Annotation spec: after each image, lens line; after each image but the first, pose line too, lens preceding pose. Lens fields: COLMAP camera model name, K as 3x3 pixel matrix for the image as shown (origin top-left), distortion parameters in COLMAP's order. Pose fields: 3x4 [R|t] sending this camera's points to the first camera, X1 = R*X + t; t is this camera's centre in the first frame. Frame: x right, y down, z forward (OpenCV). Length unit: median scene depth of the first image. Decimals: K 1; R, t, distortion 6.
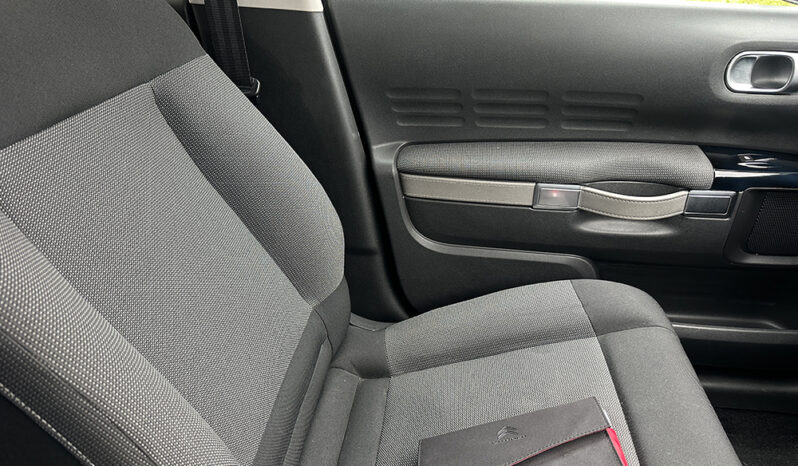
lens RADIAL K [[560.7, 0, 398.9], [0, 560.7, 239.9], [0, 0, 1]] dist [0.082664, -0.121123]
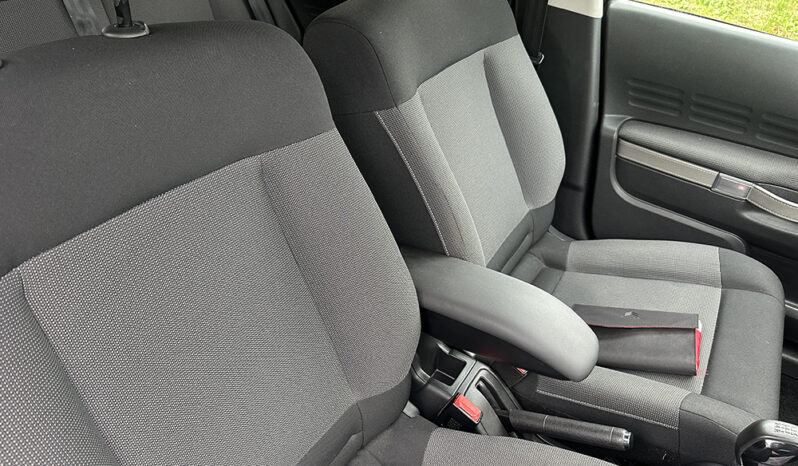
lens RADIAL K [[546.8, 0, 390.4], [0, 546.8, 227.3], [0, 0, 1]] dist [0.025366, -0.065473]
pose [[0.892447, 0.312186, -0.325696, 0.008393], [-0.278474, 0.949168, 0.146742, 0.050295], [0.354951, -0.040262, 0.934018, -0.493975]]
